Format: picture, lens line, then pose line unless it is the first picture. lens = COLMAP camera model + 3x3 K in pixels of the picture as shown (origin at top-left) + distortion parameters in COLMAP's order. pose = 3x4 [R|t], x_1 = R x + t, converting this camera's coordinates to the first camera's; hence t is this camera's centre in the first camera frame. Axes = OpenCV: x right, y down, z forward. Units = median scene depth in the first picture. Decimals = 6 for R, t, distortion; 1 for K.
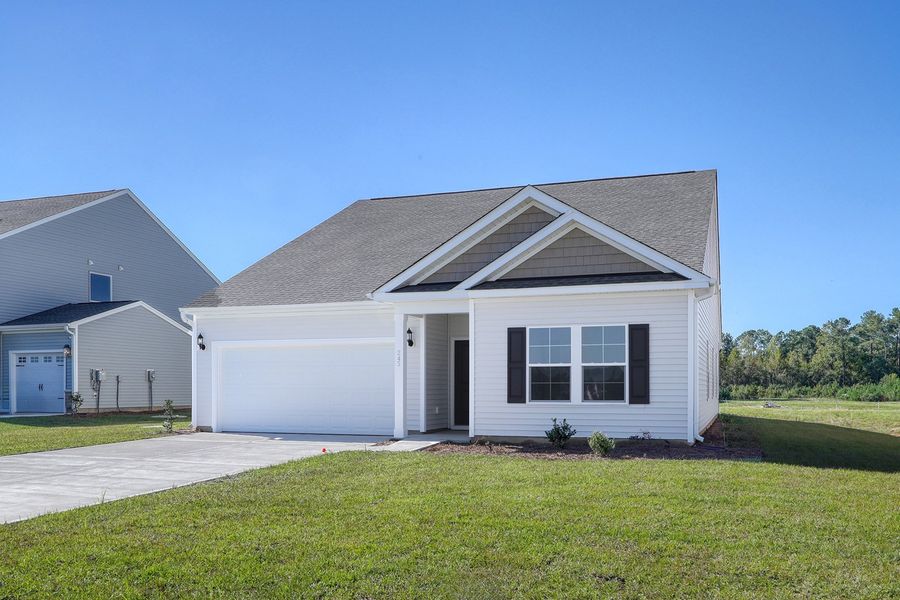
lens RADIAL K [[394.3, 0, 447.7], [0, 394.3, 301.4], [0, 0, 1]] dist [0.001994, -0.000069]
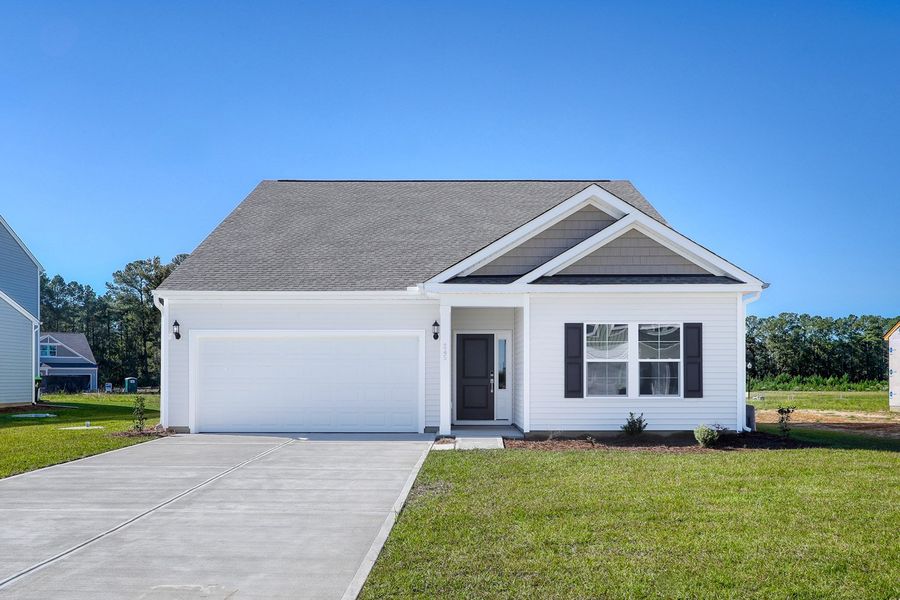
lens RADIAL K [[394.3, 0, 447.7], [0, 394.3, 301.4], [0, 0, 1]] dist [0.001994, -0.000069]
pose [[0.983131, 0.036416, 0.179239, -0.334260], [-0.038662, 0.999211, 0.009052, 0.014156], [-0.178768, -0.015829, 0.983764, 0.065627]]
